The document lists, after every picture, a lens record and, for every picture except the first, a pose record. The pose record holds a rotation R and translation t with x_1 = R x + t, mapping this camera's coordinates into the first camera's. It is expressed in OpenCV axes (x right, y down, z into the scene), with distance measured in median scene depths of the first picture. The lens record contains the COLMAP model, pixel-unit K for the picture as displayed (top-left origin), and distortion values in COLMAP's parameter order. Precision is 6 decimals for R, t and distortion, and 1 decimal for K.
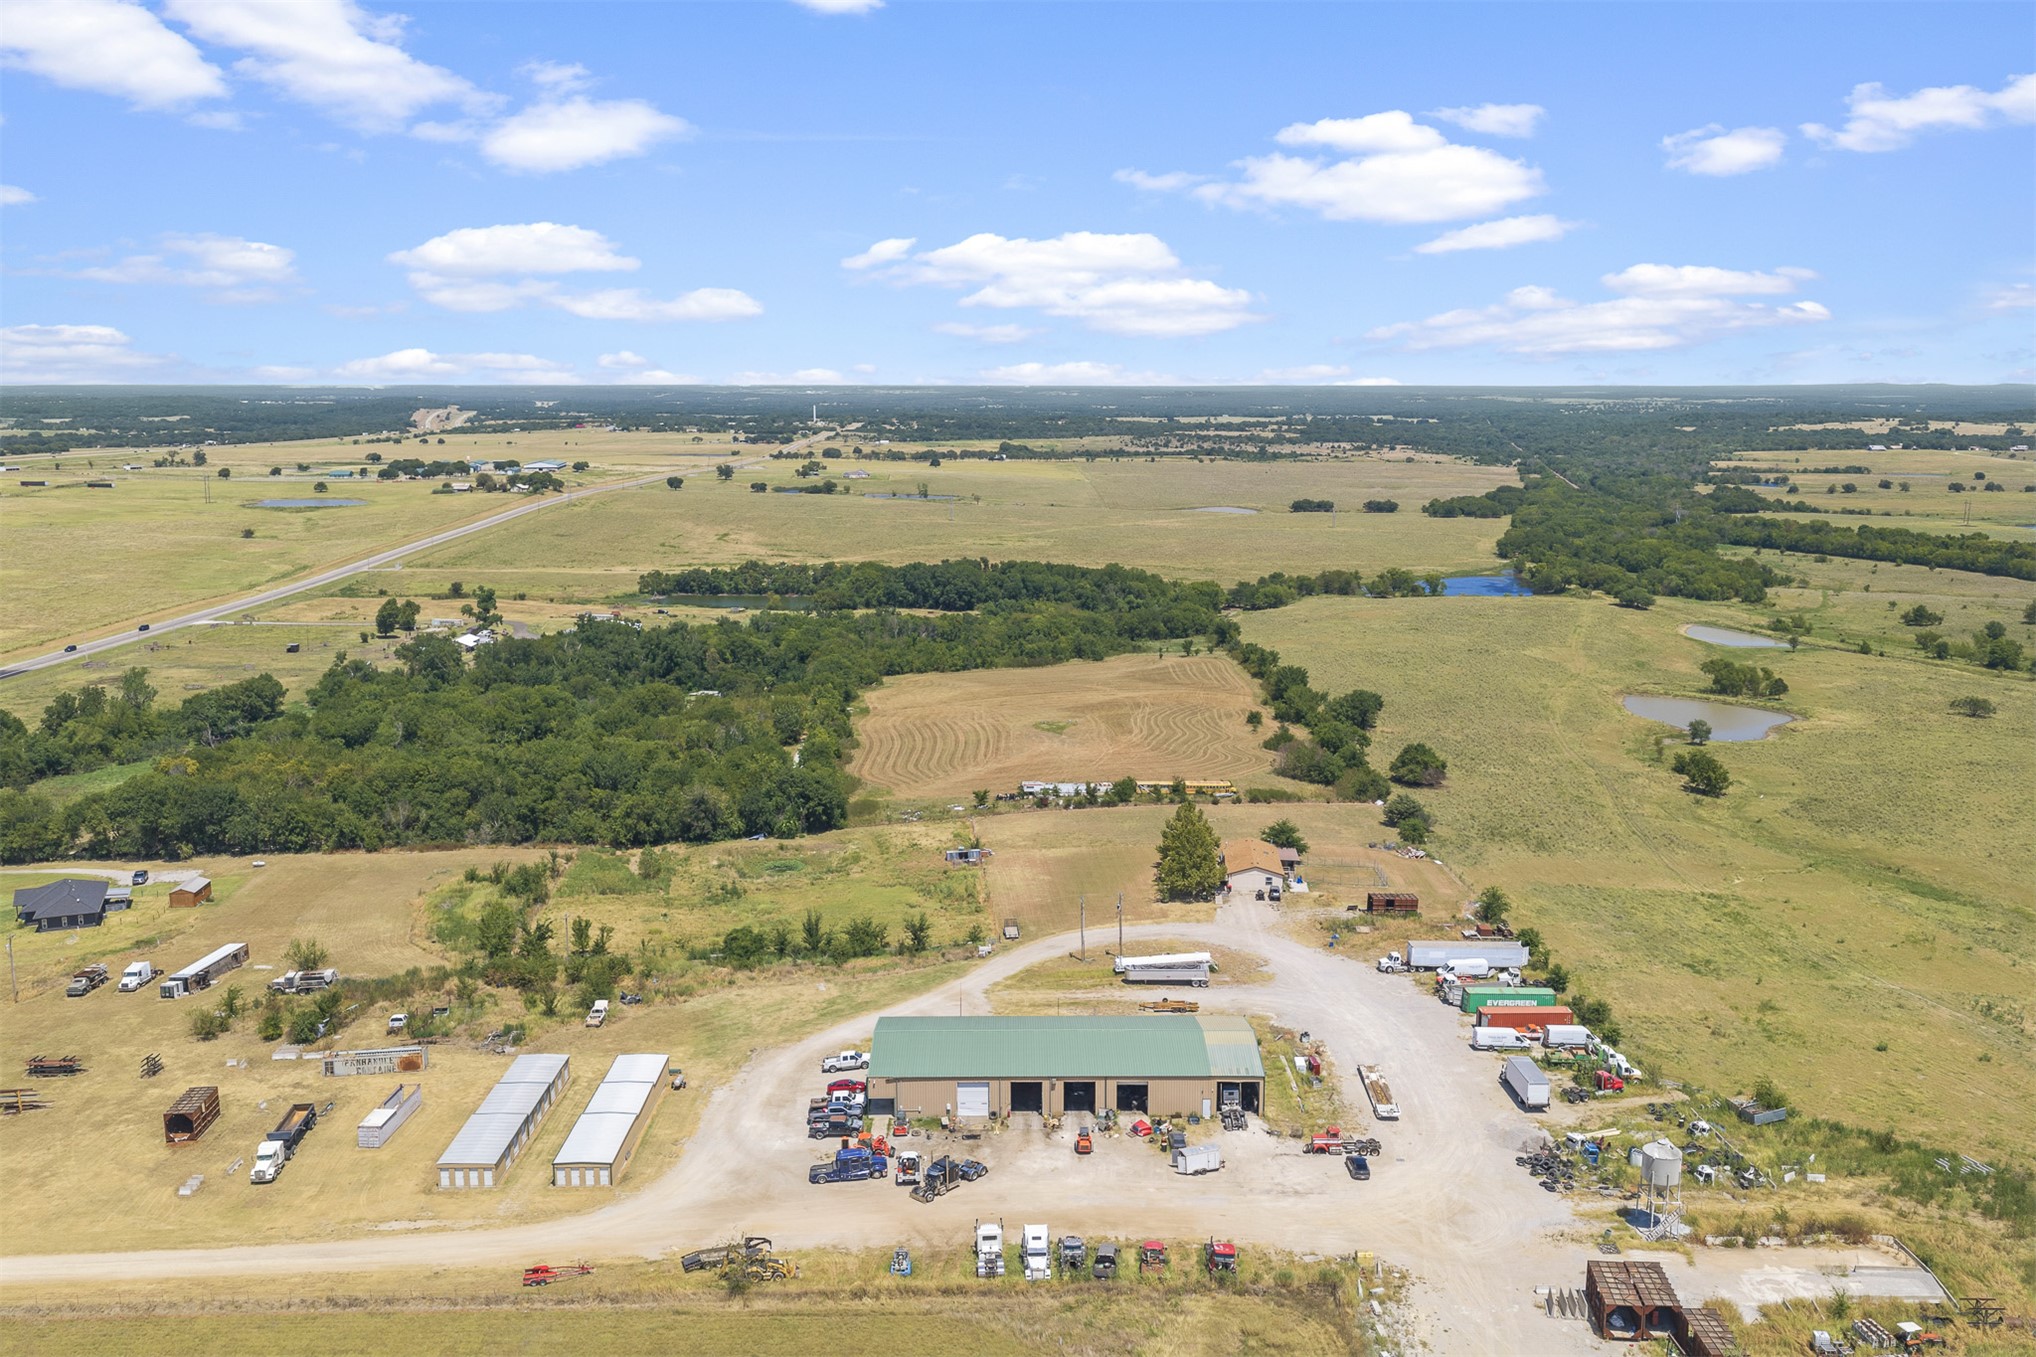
lens RADIAL K [[1610.4, 0, 1018.0], [0, 1610.4, 678.5], [0, 0, 1]] dist [0.006804, 0.000358]
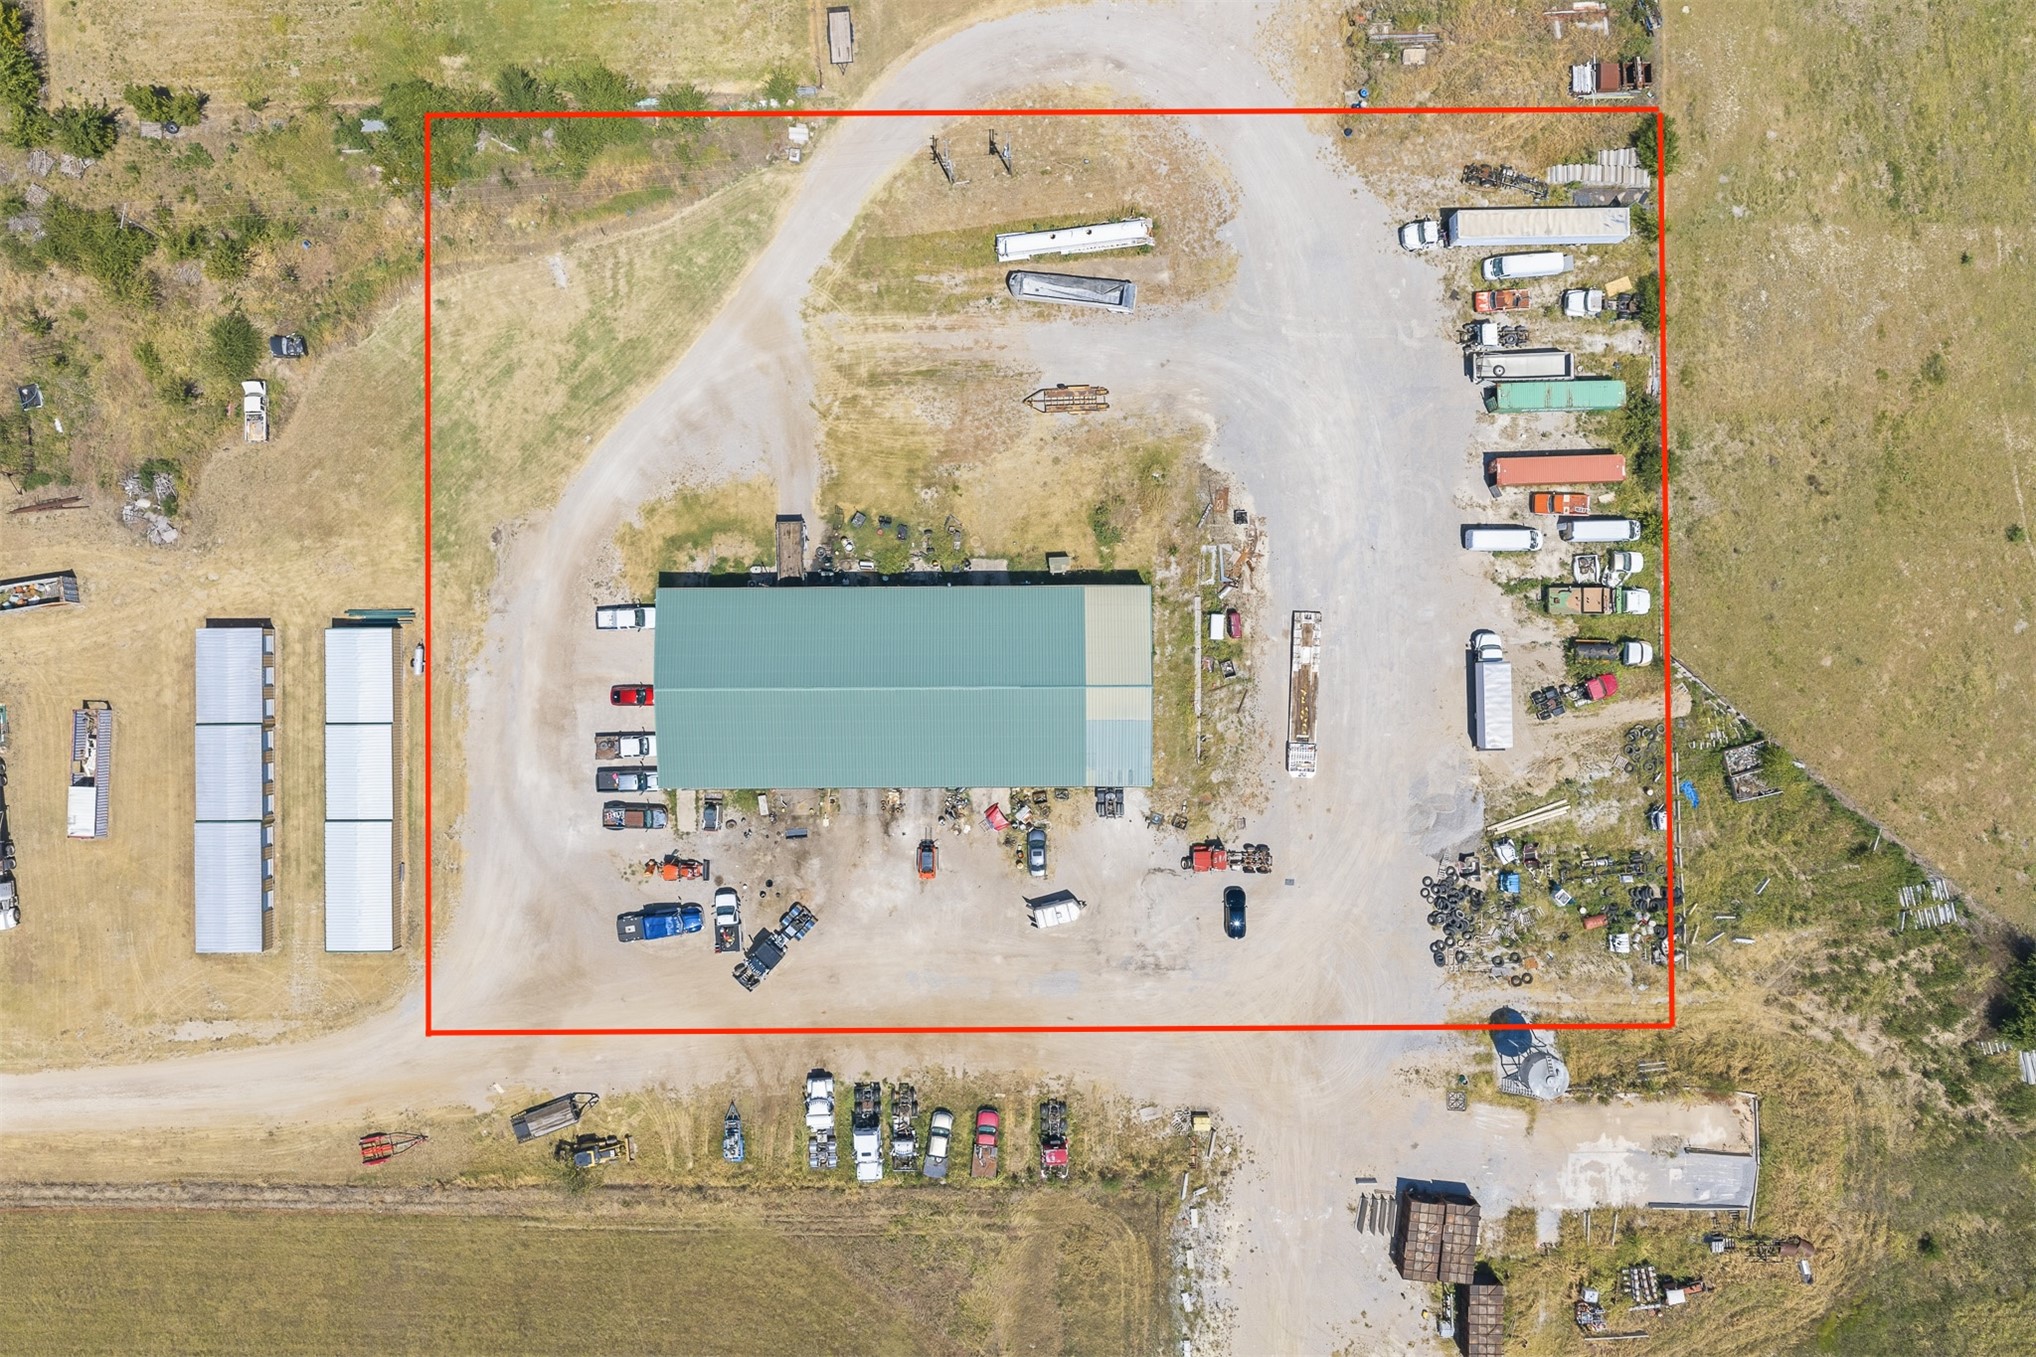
lens RADIAL K [[1610.4, 0, 1018.0], [0, 1610.4, 678.5], [0, 0, 1]] dist [0.006804, 0.000358]
pose [[0.999964, -0.005975, -0.006107, 0.096156], [0.007139, 0.191611, 0.981445, -0.577560], [-0.004693, -0.981453, 0.191646, 0.941311]]
